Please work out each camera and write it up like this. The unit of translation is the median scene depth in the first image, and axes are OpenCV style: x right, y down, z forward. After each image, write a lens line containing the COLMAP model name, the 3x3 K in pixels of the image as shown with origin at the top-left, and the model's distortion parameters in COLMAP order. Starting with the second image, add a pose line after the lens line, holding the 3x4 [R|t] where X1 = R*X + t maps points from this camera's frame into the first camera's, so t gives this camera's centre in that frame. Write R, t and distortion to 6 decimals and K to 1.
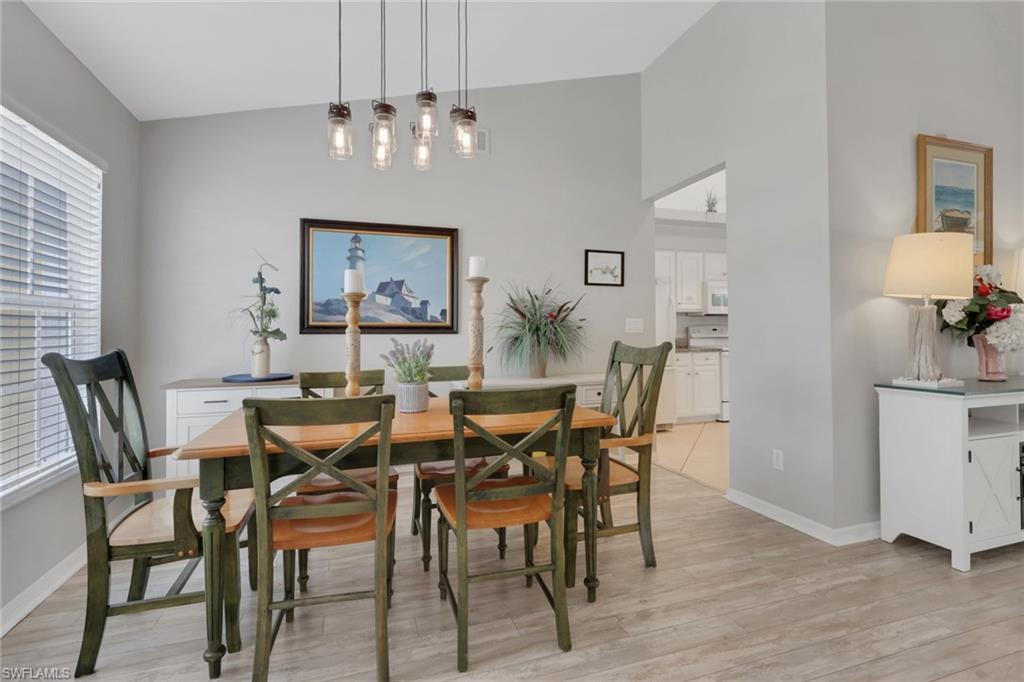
lens RADIAL K [[477.0, 0, 512.9], [0, 477.0, 330.9], [0, 0, 1]] dist [-0.000005, 0.000077]
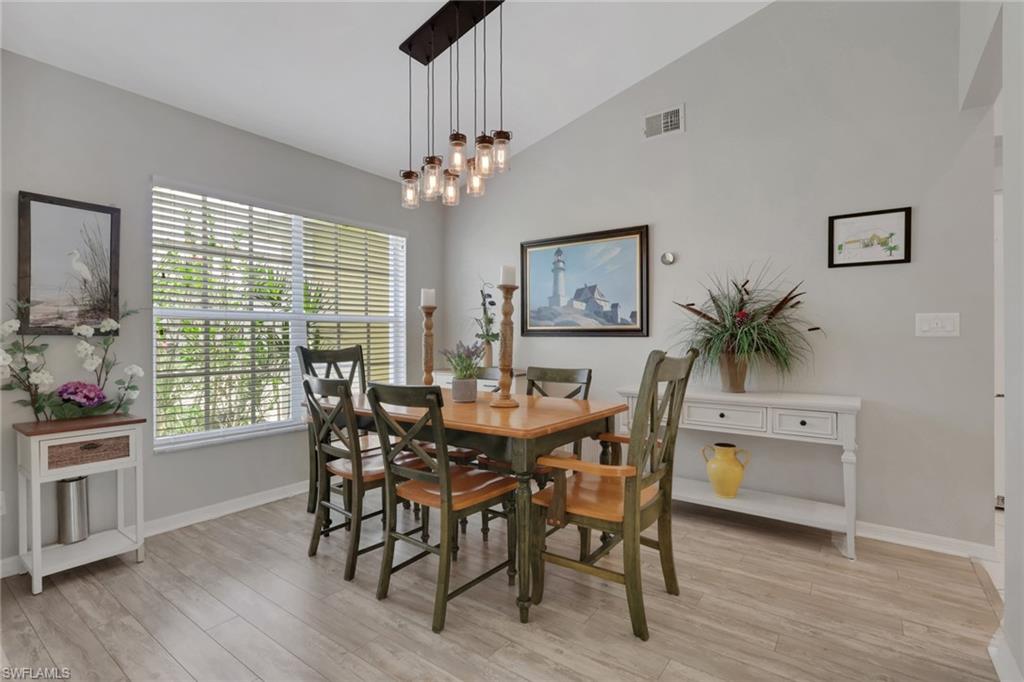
lens RADIAL K [[477.0, 0, 509.8], [0, 477.0, 339.9], [0, 0, 1]] dist [-0.000005, 0.000077]
pose [[0.580990, 0.010721, -0.813840, 0.508856], [0.004150, 0.999861, 0.016134, -0.004396], [0.813900, -0.012752, 0.580865, 0.242149]]
